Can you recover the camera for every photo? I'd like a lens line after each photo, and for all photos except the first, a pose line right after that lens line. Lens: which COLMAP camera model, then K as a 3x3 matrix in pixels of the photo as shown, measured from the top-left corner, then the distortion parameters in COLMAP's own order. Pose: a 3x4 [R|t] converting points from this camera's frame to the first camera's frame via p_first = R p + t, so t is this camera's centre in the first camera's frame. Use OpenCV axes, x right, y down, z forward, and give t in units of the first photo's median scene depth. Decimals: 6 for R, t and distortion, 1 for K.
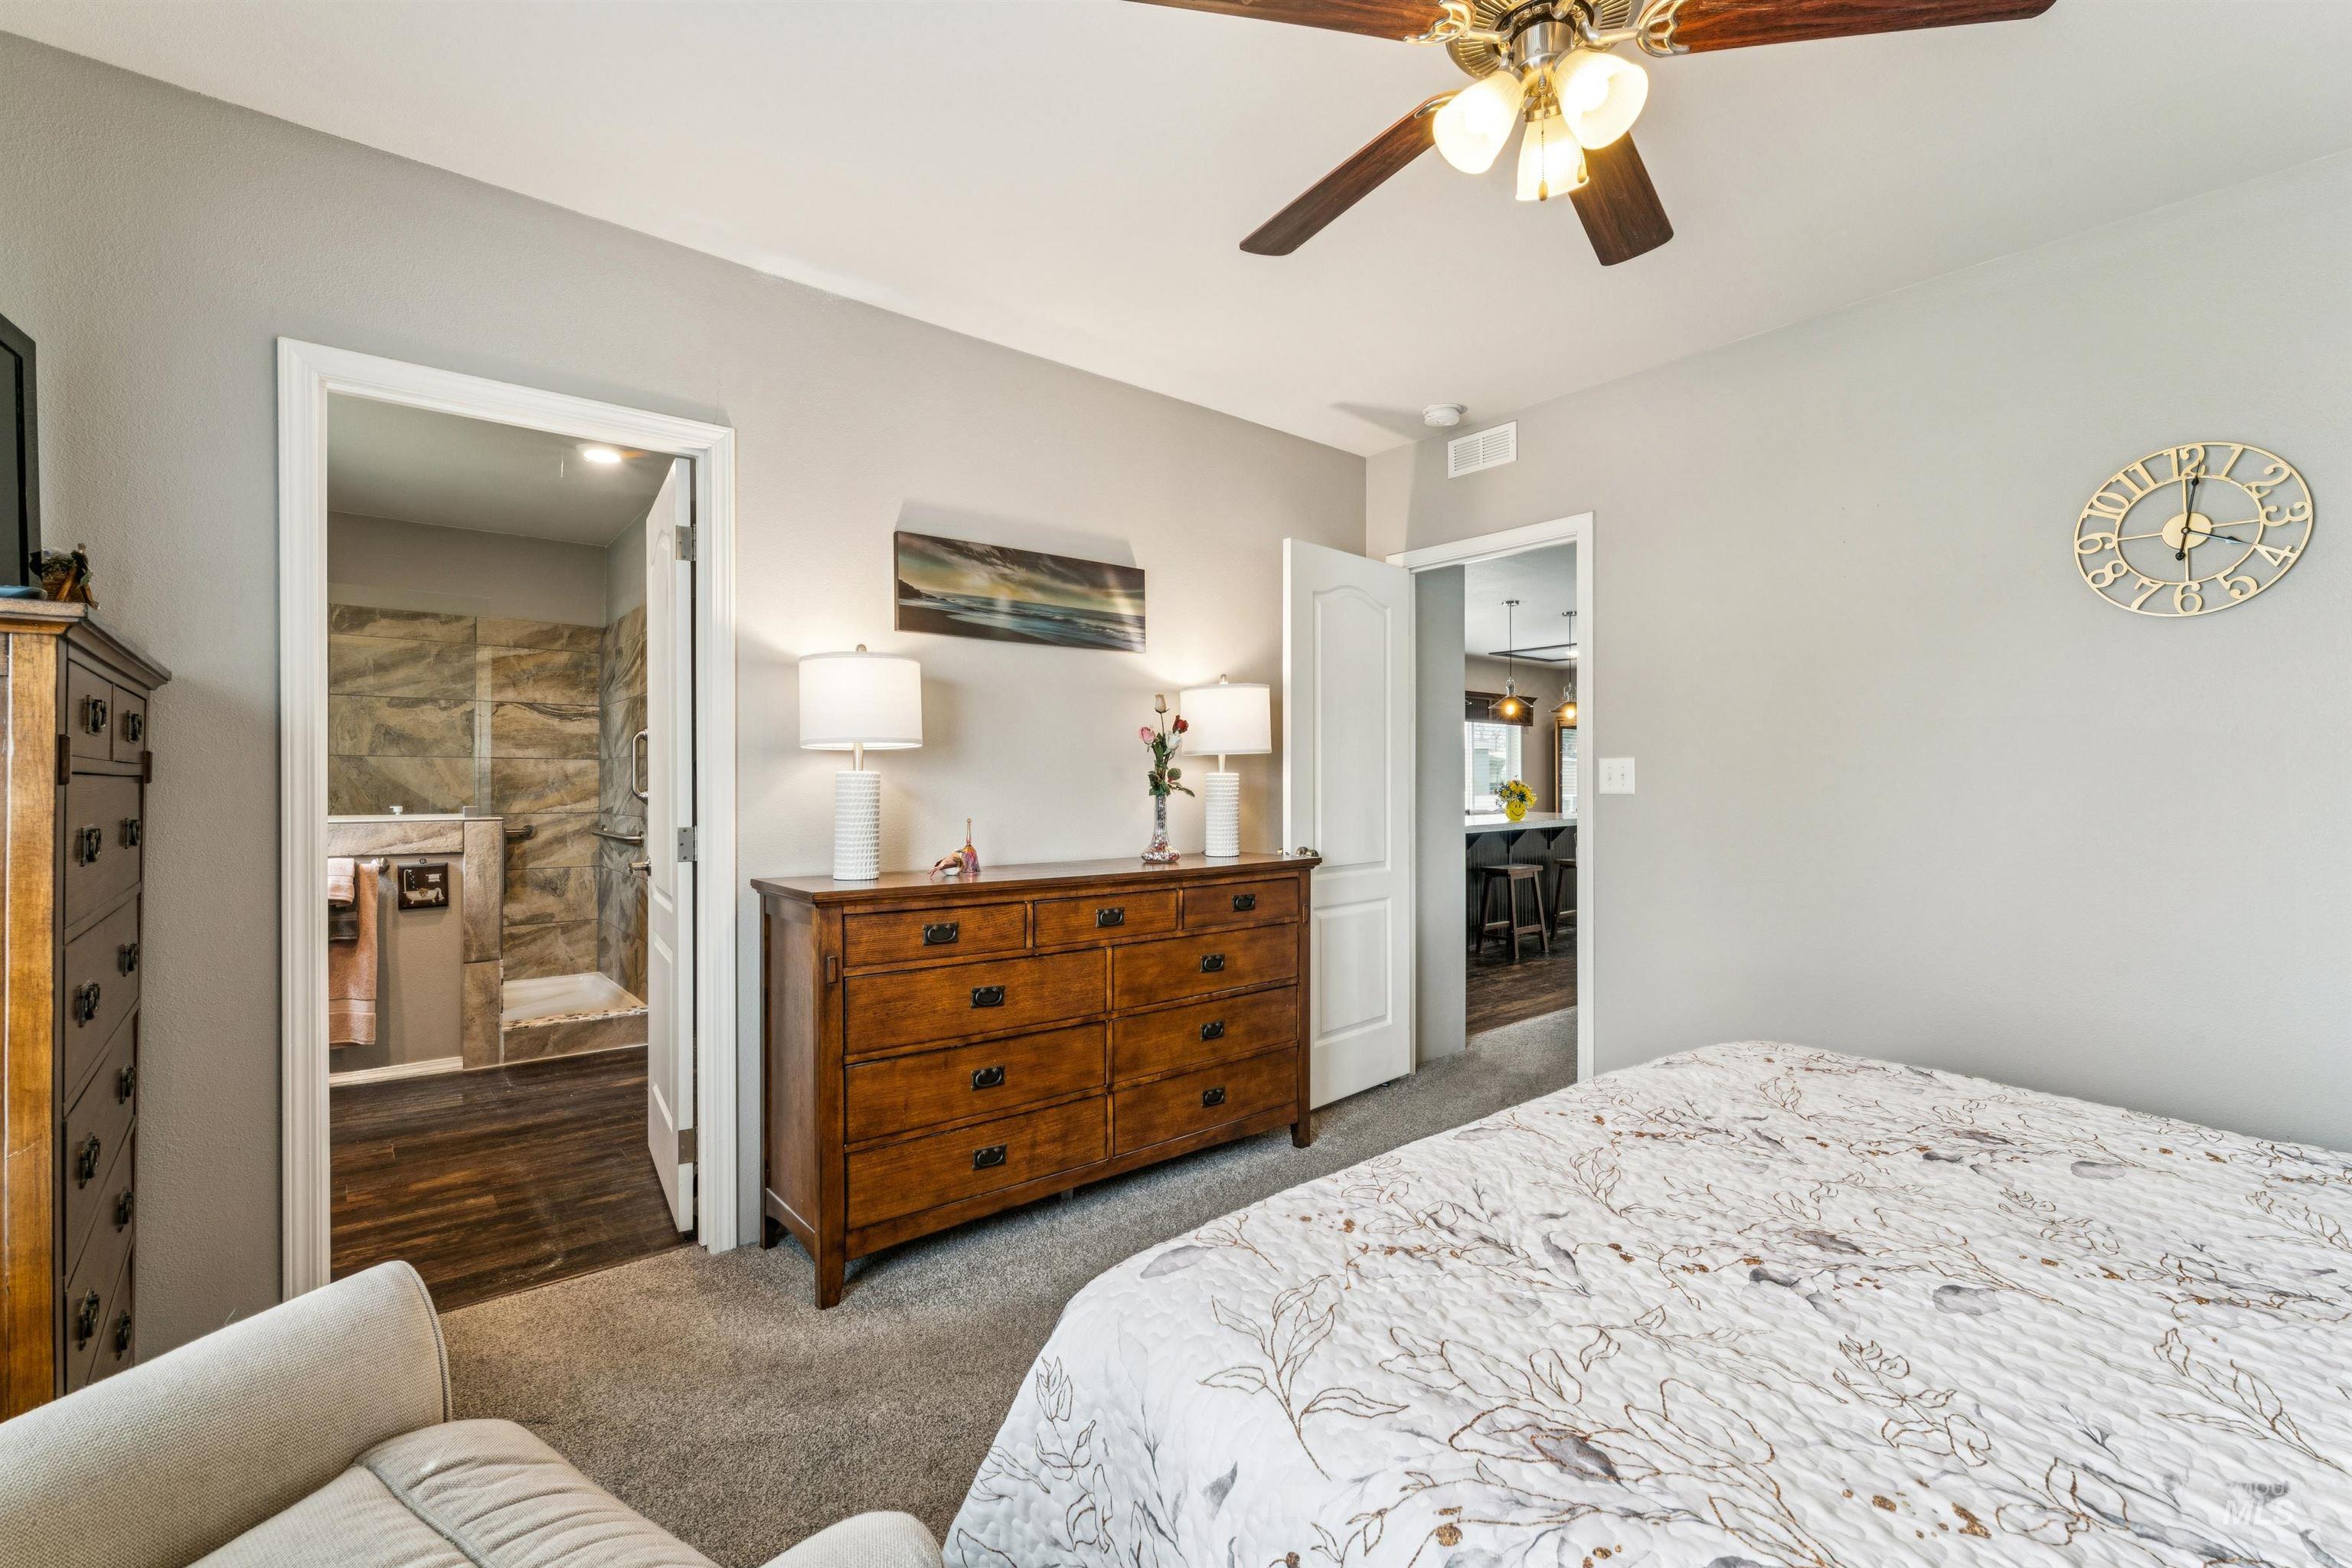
lens RADIAL K [[1016.5, 0, 1184.7], [0, 1016.5, 786.8], [0, 0, 1]] dist [-0.000014, -0.000486]
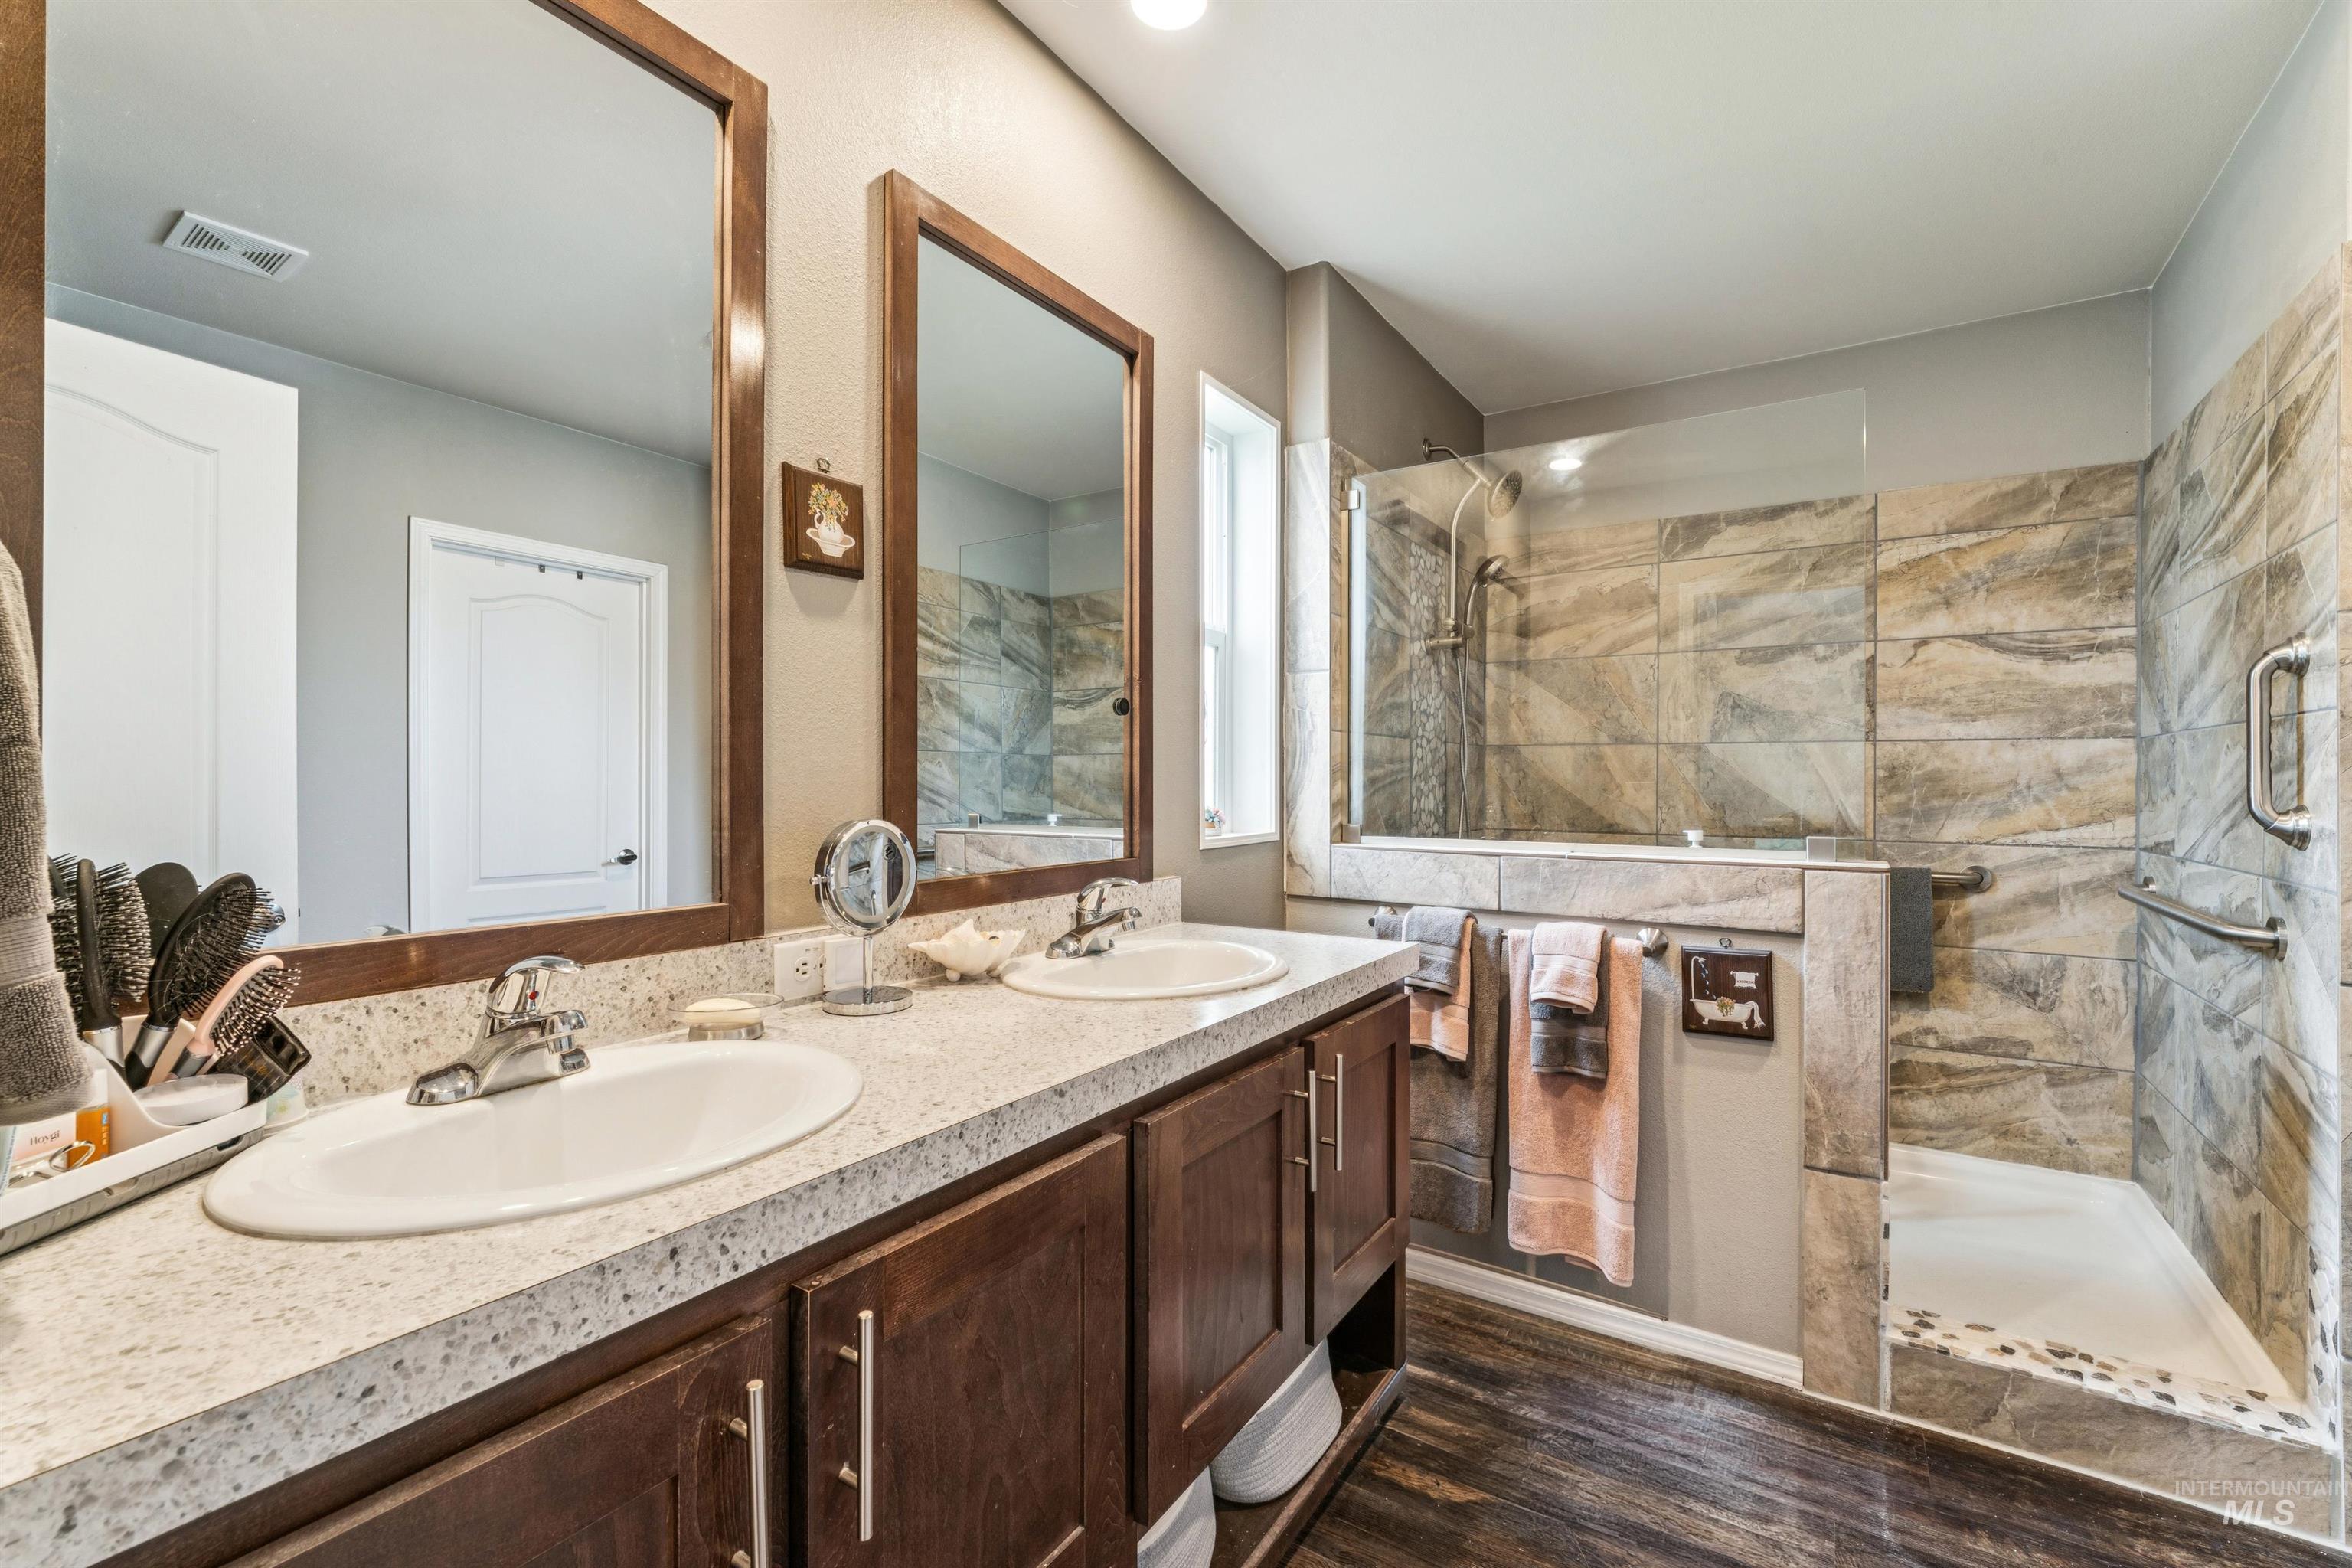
lens RADIAL K [[995.6, 0, 1177.1], [0, 995.6, 771.5], [0, 0, 1]] dist [-0.006594, -0.000203]
pose [[0.282239, -0.006936, -0.959319, -0.281407], [-0.005406, 0.999946, -0.008821, -0.004722], [0.959329, 0.007676, 0.282186, 0.477220]]
